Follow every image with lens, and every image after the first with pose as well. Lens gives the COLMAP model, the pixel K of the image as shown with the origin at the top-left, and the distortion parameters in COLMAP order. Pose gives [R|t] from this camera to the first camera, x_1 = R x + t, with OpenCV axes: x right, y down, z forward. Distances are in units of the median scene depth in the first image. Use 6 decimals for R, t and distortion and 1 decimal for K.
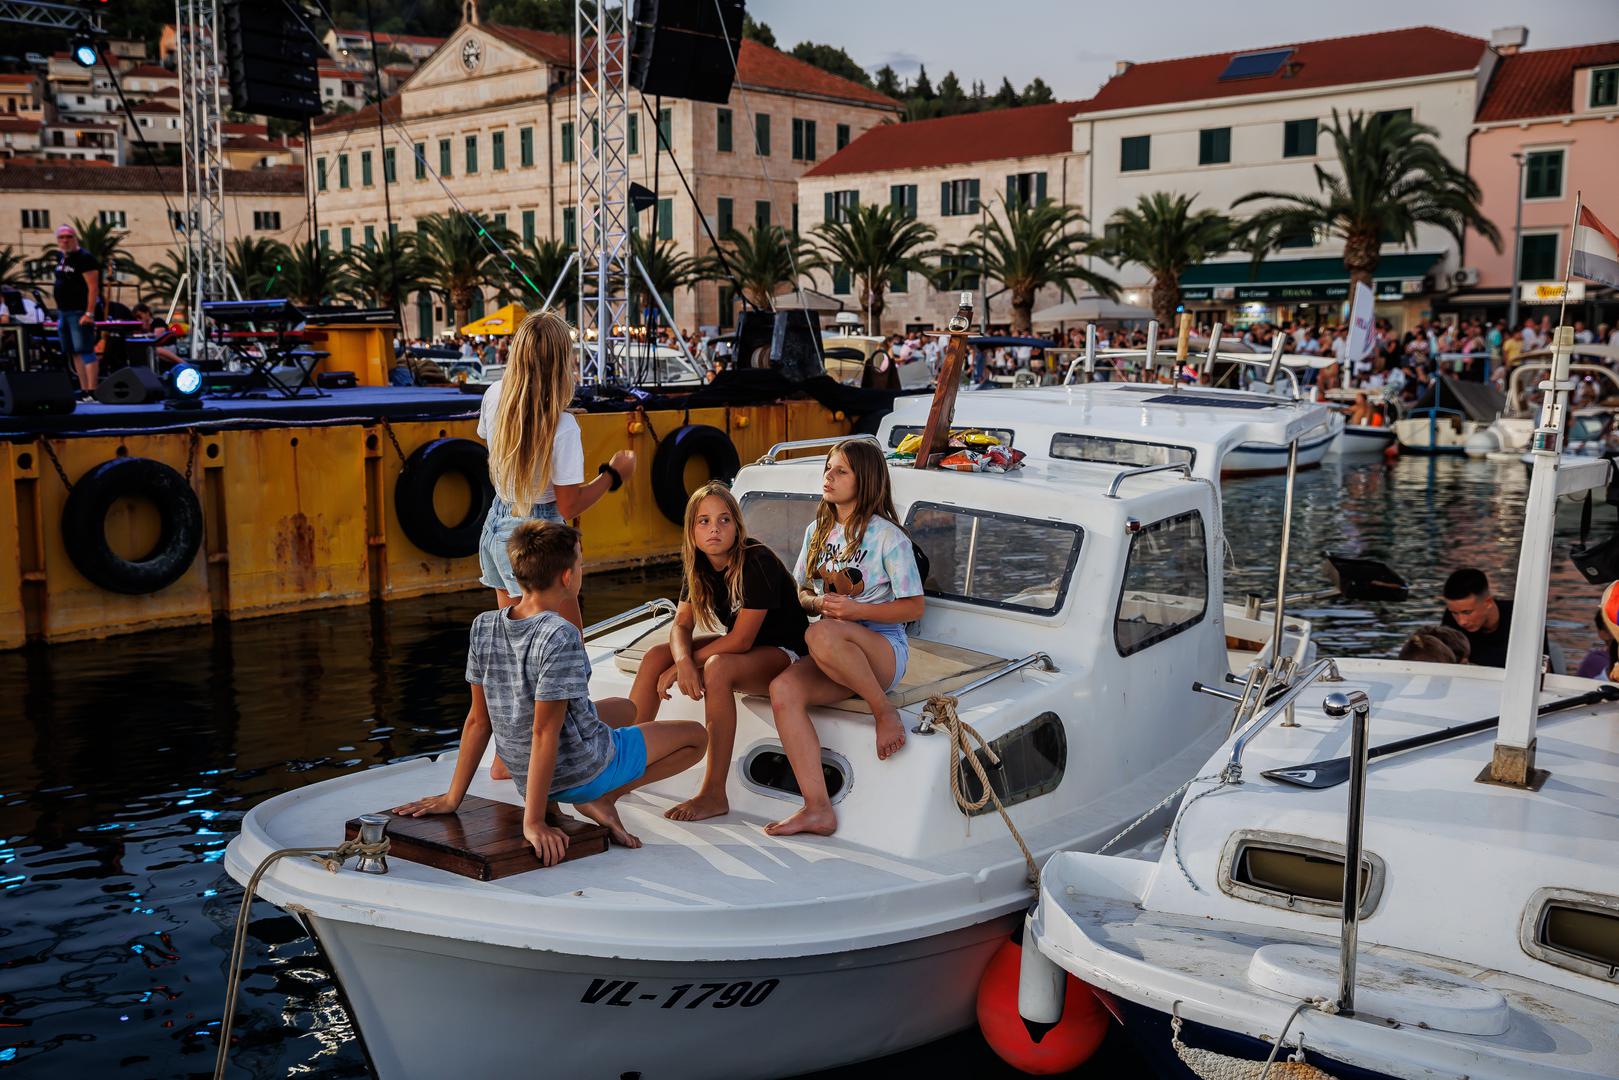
lens RADIAL K [[1901.1, 0, 737.7], [0, 1901.1, 567.1], [0, 0, 1]] dist [0.024062, 0.071024]
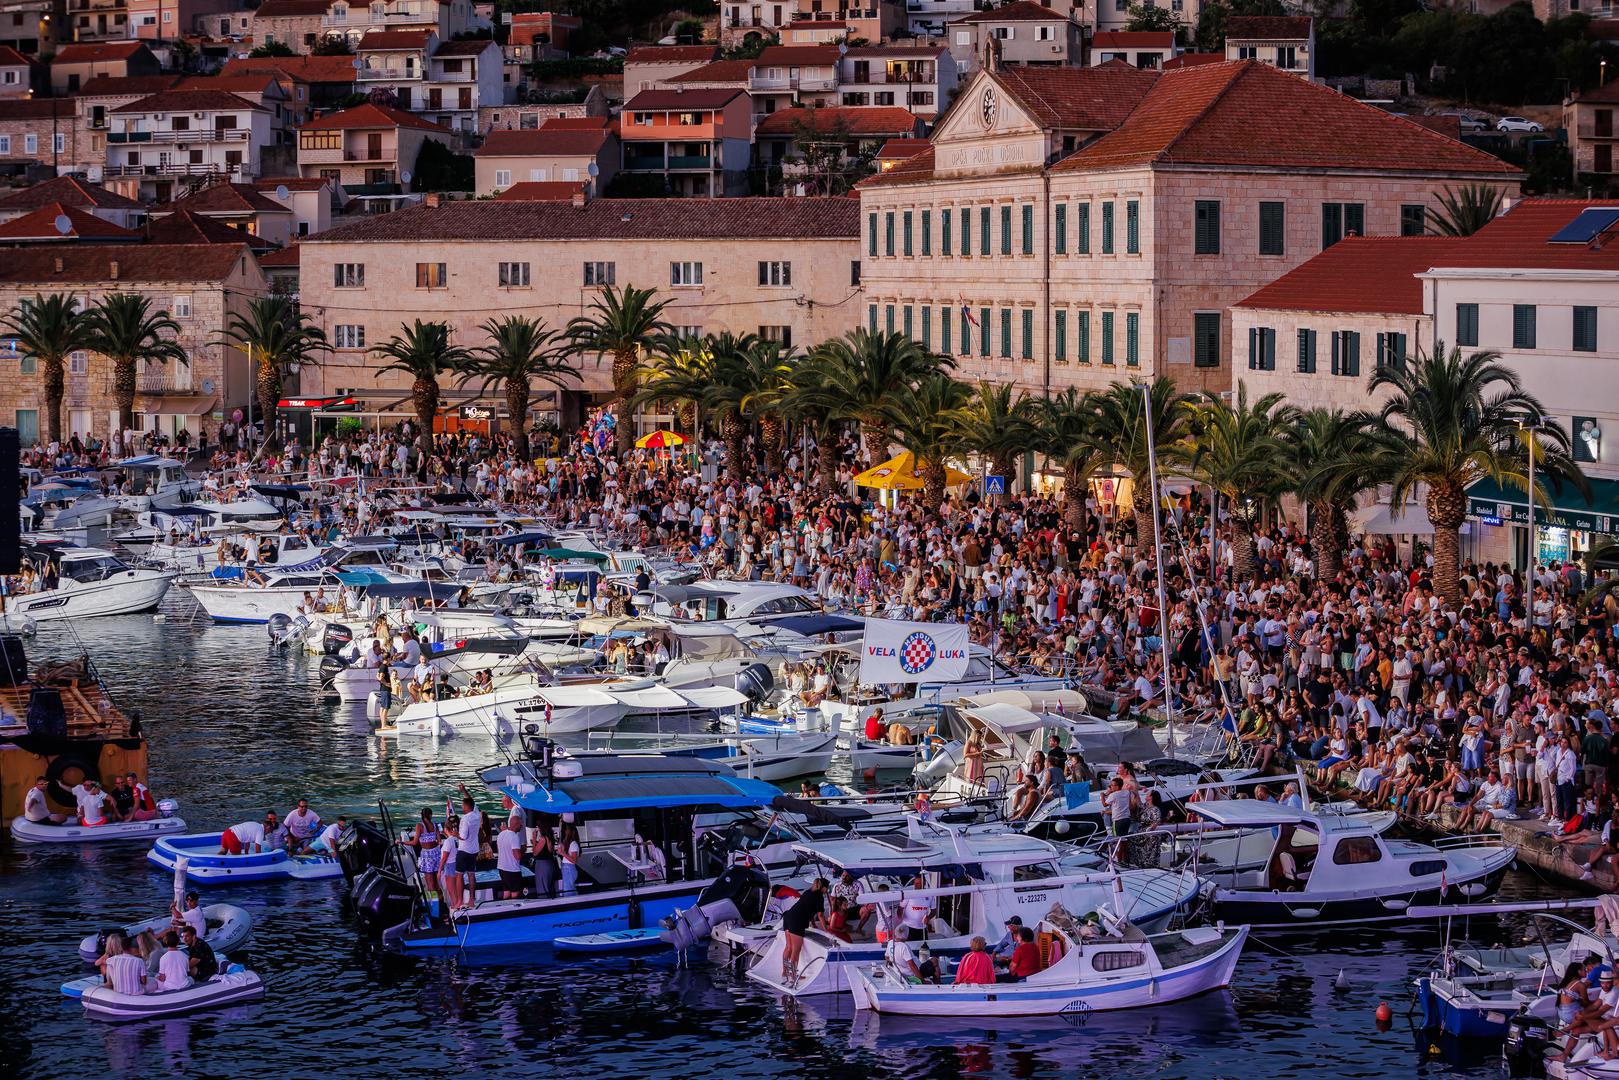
lens RADIAL K [[4067.1, 0, 808.8], [0, 4067.1, 698.9], [0, 0, 1]] dist [-0.377087, -0.059240]
pose [[0.864722, 0.068498, -0.497558, 0.635497], [-0.059822, 0.997651, 0.033378, -0.076009], [0.498676, 0.000903, 0.866788, -0.473985]]
